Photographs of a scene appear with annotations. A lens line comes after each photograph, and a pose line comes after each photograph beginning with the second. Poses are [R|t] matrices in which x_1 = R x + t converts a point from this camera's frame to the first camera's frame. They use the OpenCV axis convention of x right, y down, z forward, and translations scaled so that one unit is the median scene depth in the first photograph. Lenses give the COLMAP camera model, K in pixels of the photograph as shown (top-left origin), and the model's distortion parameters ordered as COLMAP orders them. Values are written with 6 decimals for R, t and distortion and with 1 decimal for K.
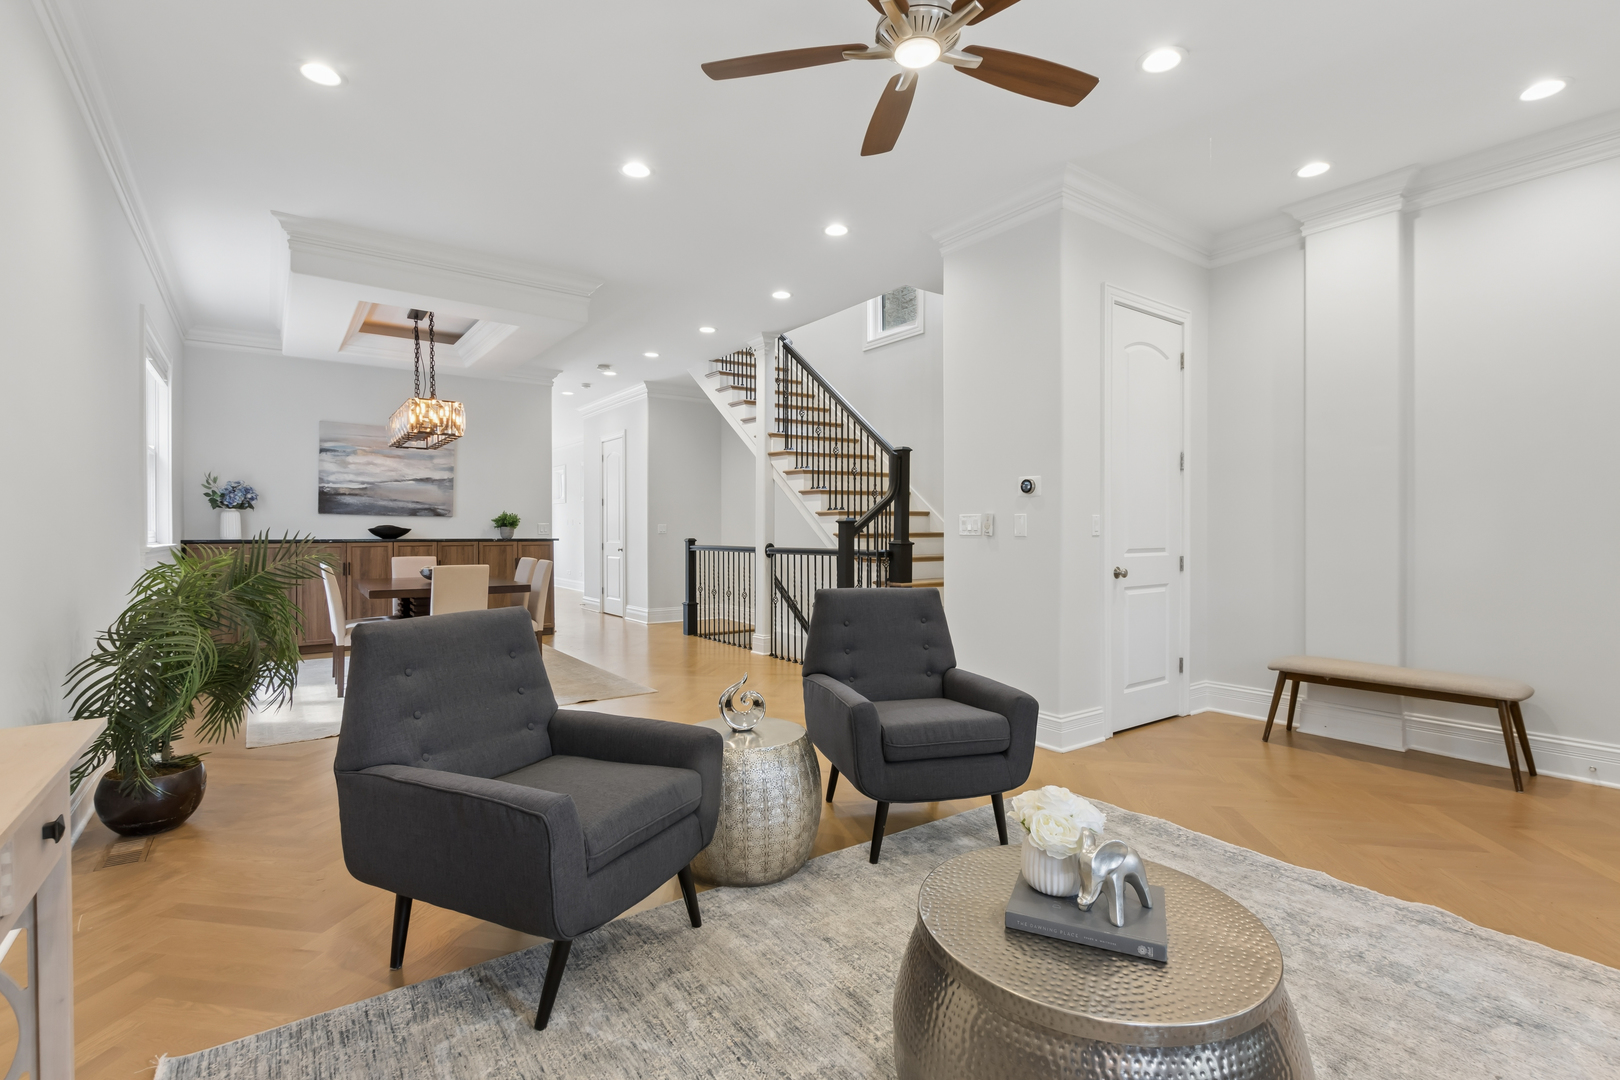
lens RADIAL K [[744.1, 0, 810.0], [0, 744.1, 540.0], [0, 0, 1]] dist [0.002196, 0.000615]
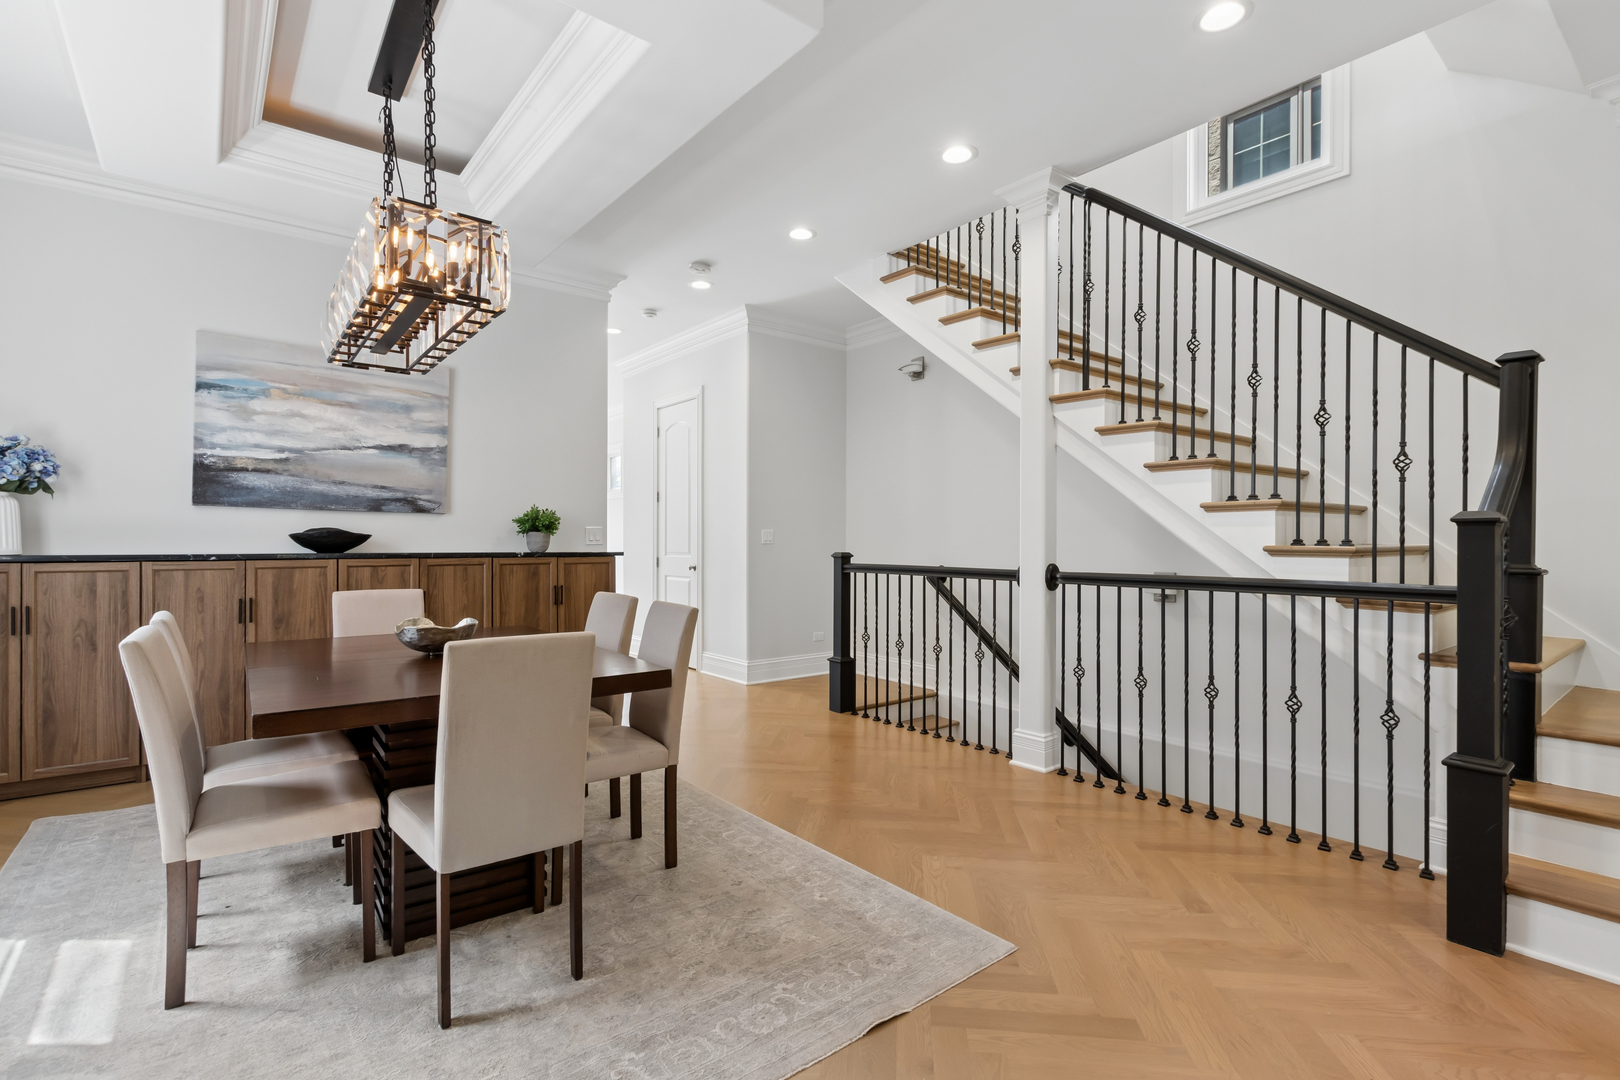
lens RADIAL K [[755.4, 0, 815.6], [0, 755.4, 545.2], [0, 0, 1]] dist [-0.000231, -0.000348]
pose [[0.998905, 0.003296, 0.046665, -0.235998], [-0.003042, 0.999980, -0.005520, -0.005084], [-0.046683, 0.005372, 0.998895, 0.431054]]
